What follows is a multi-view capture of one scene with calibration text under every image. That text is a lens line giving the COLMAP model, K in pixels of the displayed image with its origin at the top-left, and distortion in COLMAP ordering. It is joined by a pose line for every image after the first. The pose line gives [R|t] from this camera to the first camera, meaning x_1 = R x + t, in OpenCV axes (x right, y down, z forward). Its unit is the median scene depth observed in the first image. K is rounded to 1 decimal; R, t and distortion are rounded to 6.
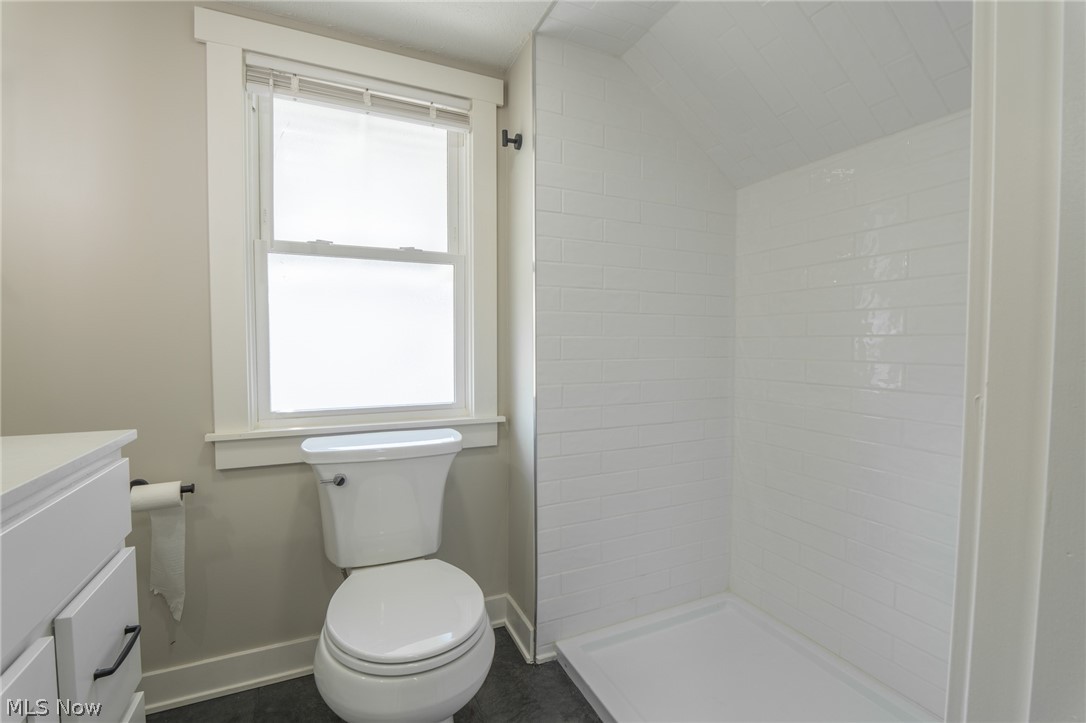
lens RADIAL K [[482.6, 0, 542.8], [0, 482.6, 359.8], [0, 0, 1]] dist [-0.022596, 0.000743]
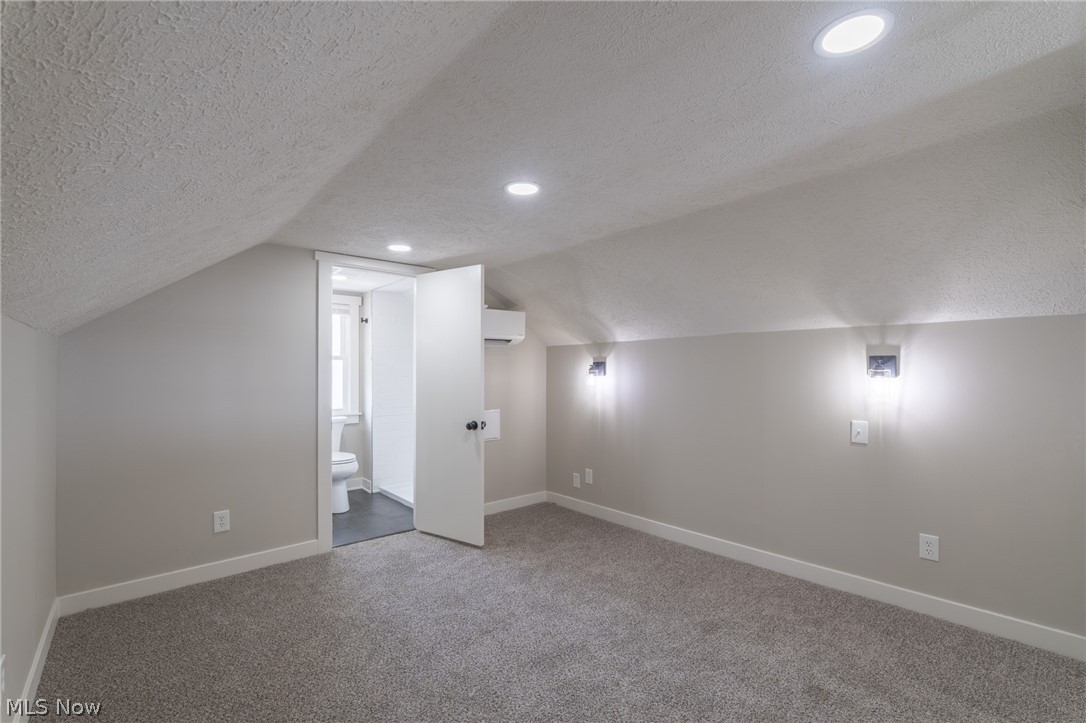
lens RADIAL K [[482.6, 0, 538.8], [0, 482.6, 361.1], [0, 0, 1]] dist [-0.022596, 0.000743]
pose [[0.957246, 0.000188, 0.289273, 0.109392], [0.008709, 0.999528, -0.029471, -0.102052], [-0.289142, 0.030730, 0.956793, -2.168696]]
